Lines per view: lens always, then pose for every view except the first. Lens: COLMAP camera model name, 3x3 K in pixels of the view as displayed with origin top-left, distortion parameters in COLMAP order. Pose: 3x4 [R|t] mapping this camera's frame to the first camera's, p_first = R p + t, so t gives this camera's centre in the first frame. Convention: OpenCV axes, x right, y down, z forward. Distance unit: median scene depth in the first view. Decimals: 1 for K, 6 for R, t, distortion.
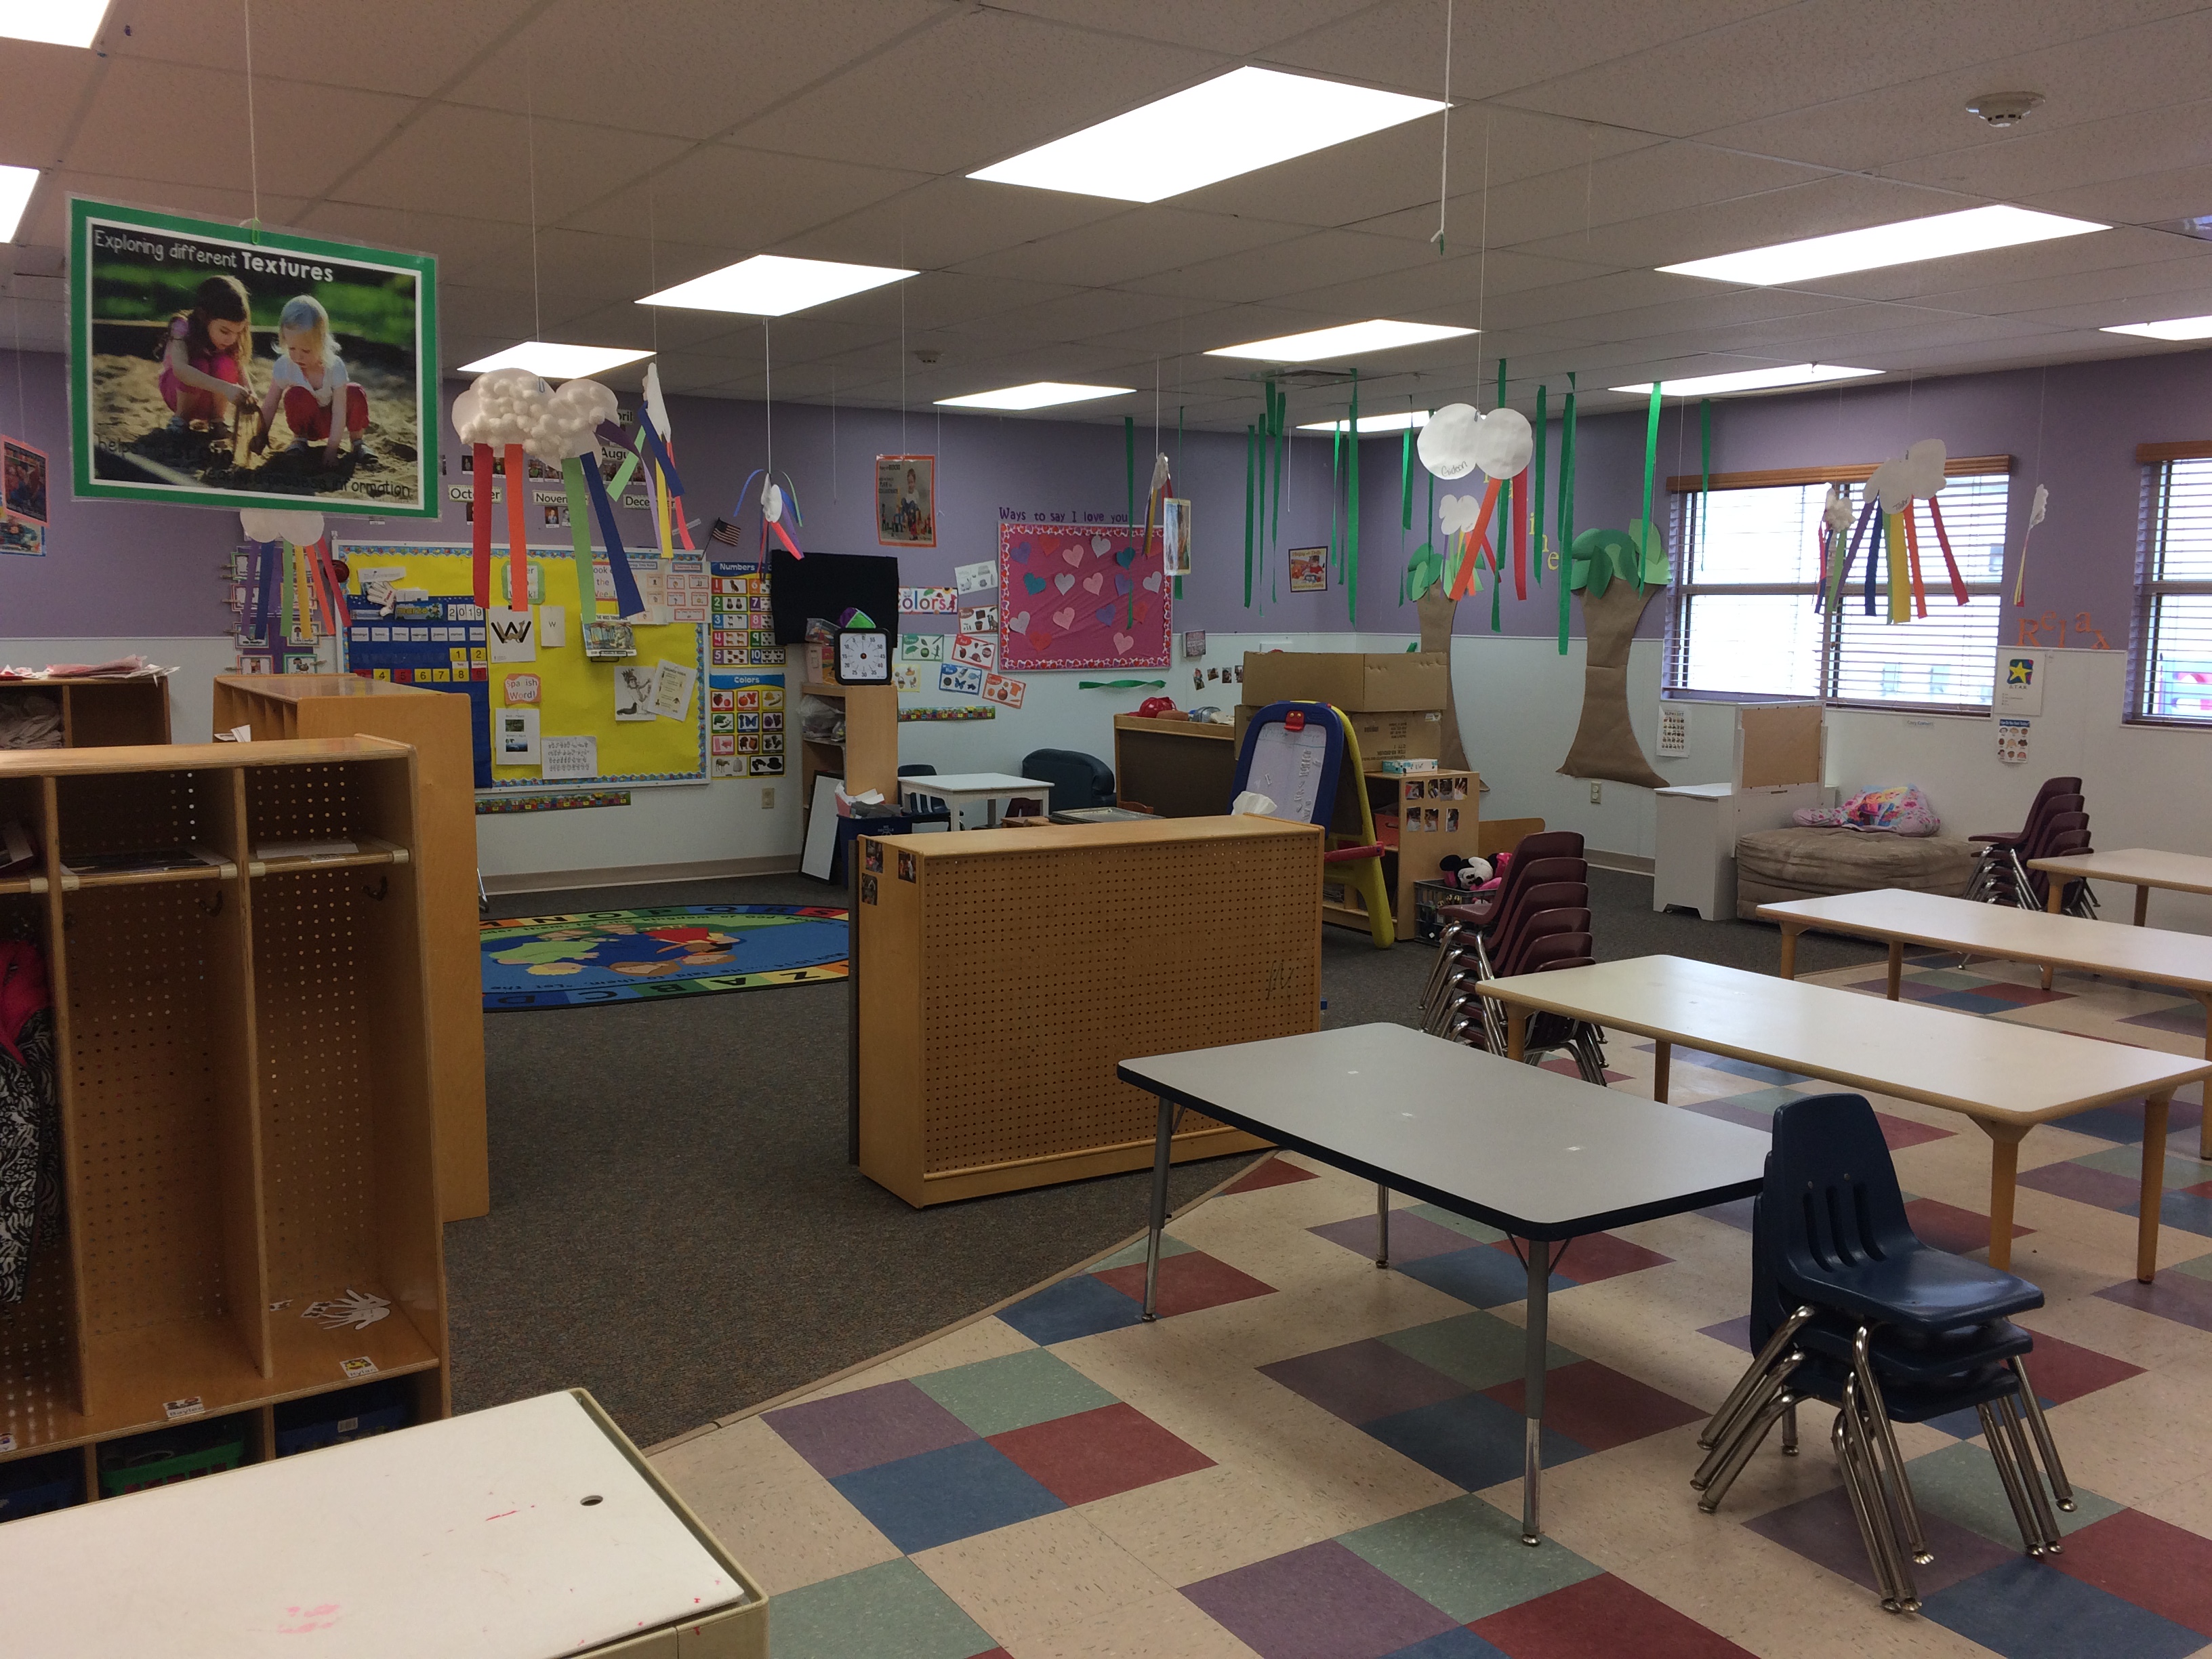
lens RADIAL K [[1889.7, 0, 1106.3], [0, 1889.7, 826.5], [0, 0, 1]] dist [0.065448, -0.073127]
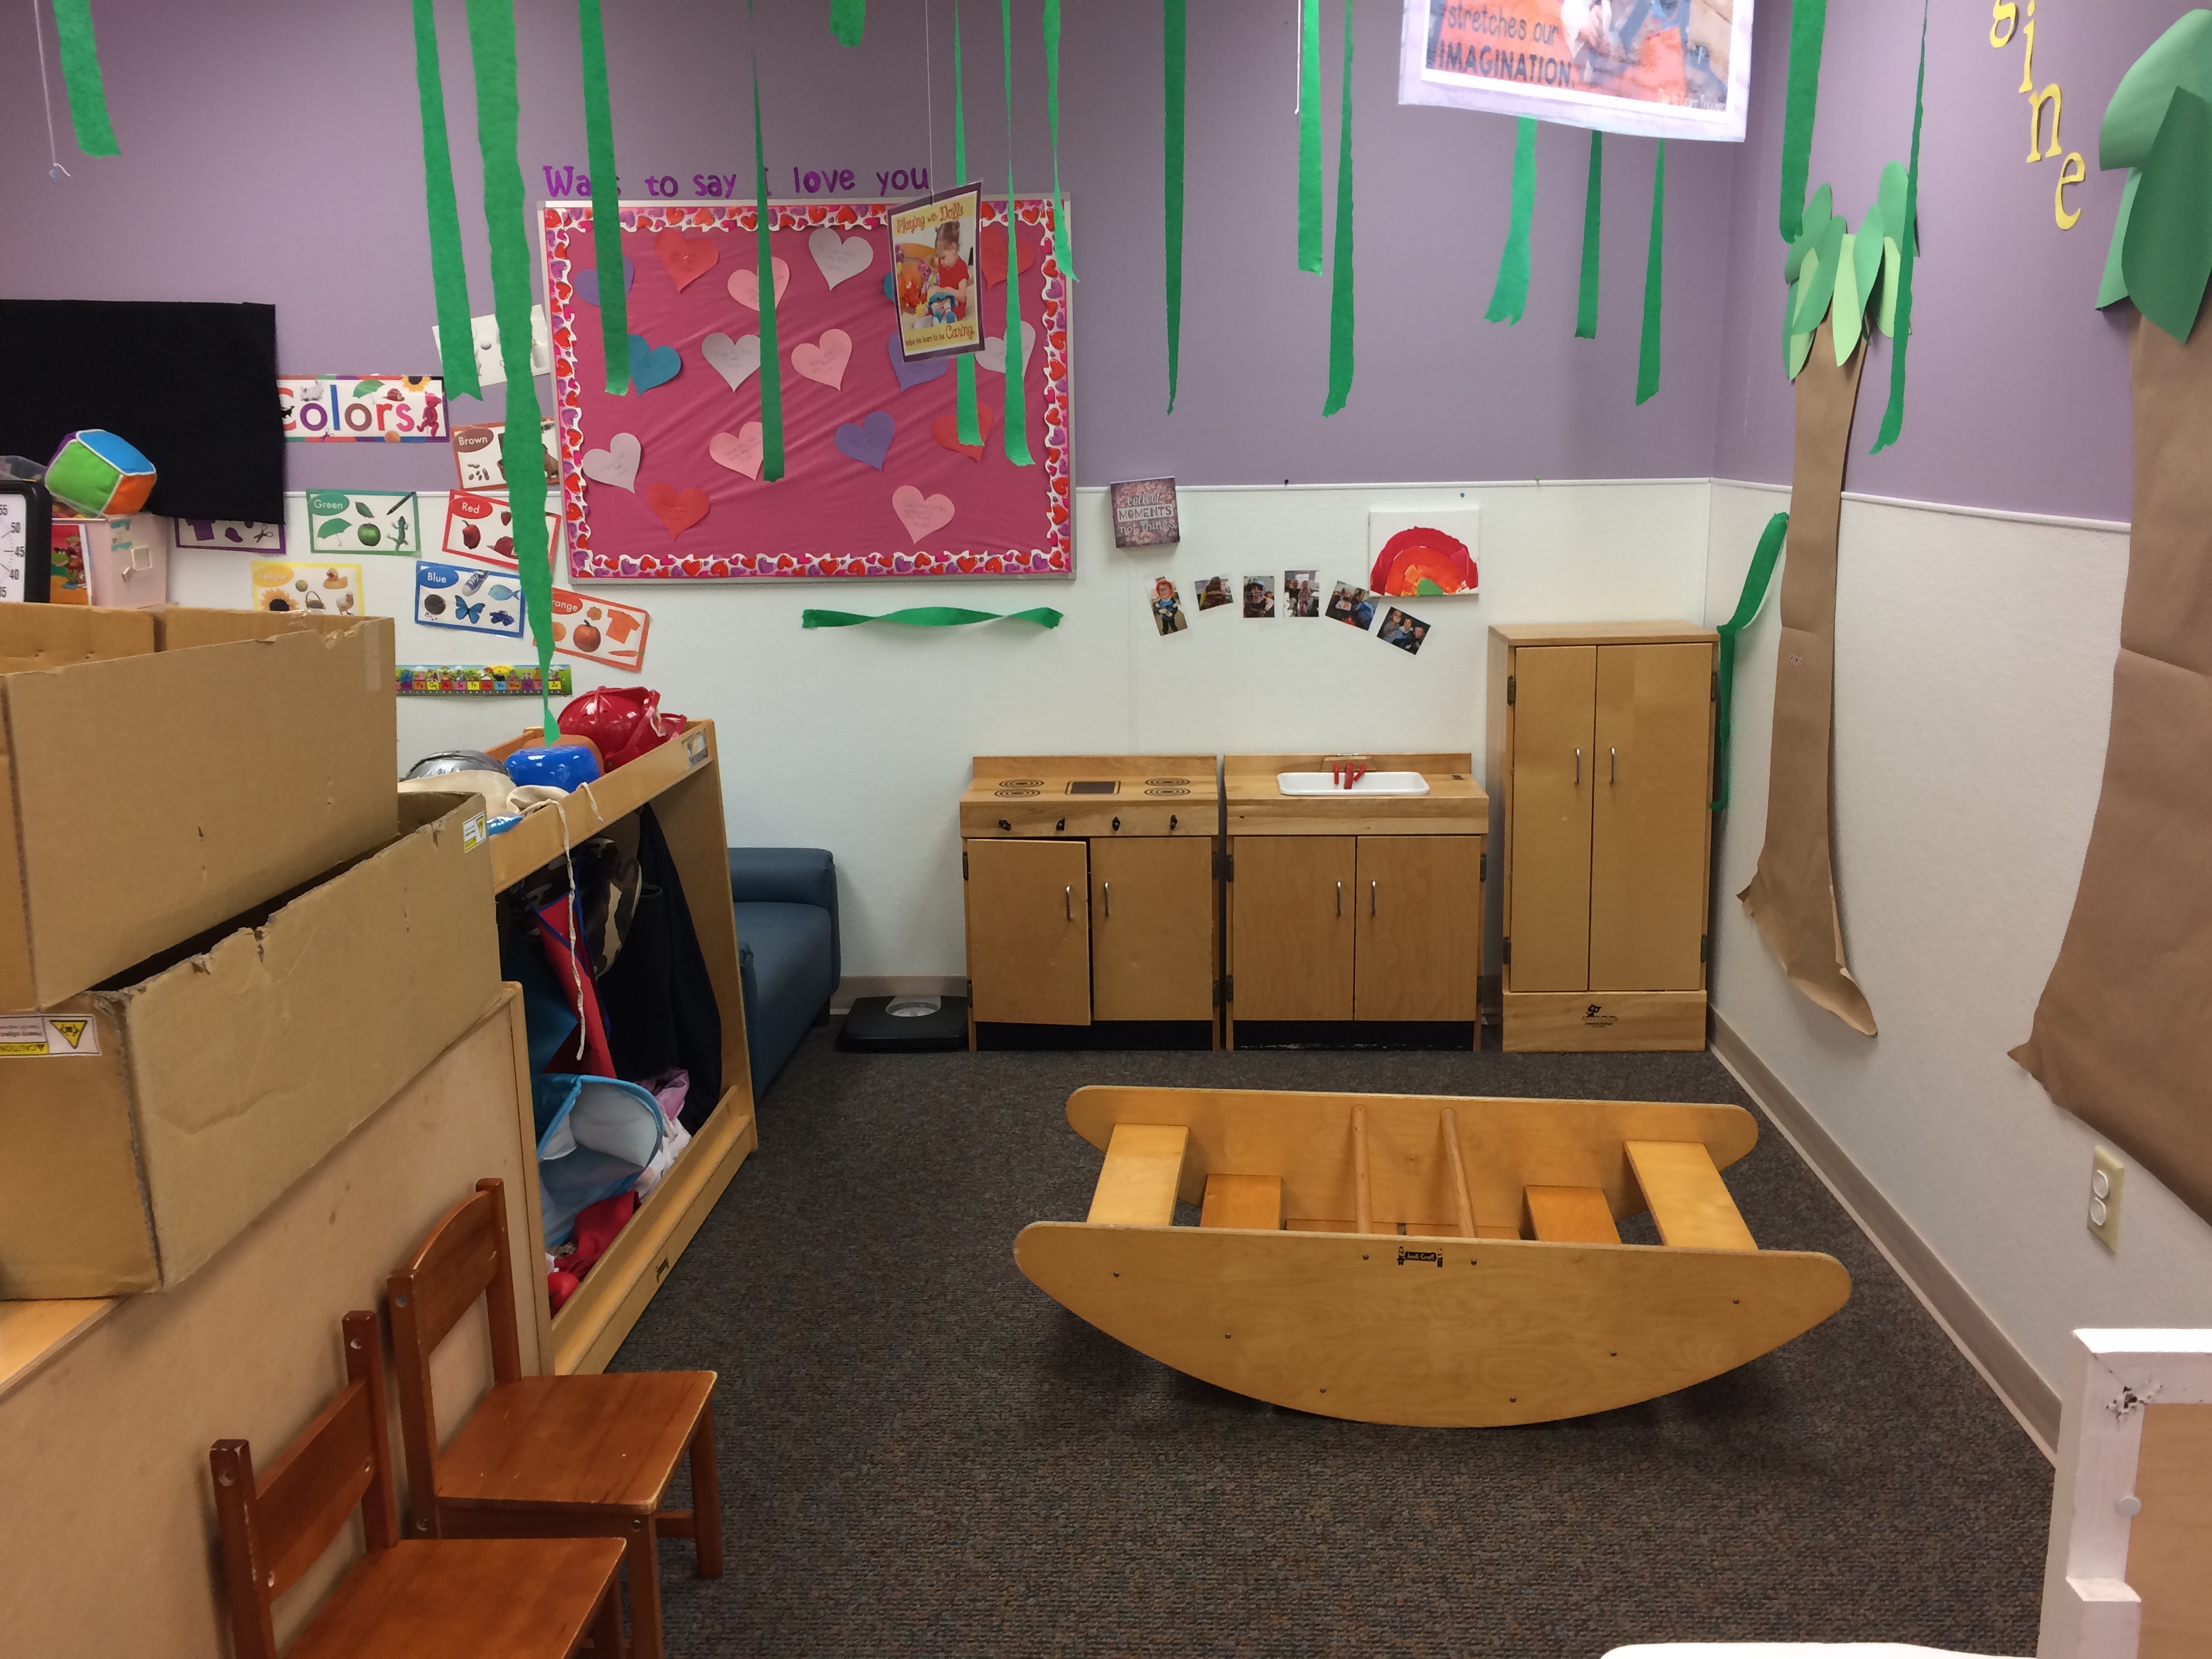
lens RADIAL K [[1889.7, 0, 1109.2], [0, 1889.7, 833.1], [0, 0, 1]] dist [0.065448, -0.073127]
pose [[0.814036, 0.107332, -0.570811, 0.277809], [-0.050846, 0.992173, 0.114050, -0.079817], [0.578585, -0.063817, 0.813122, 0.717699]]
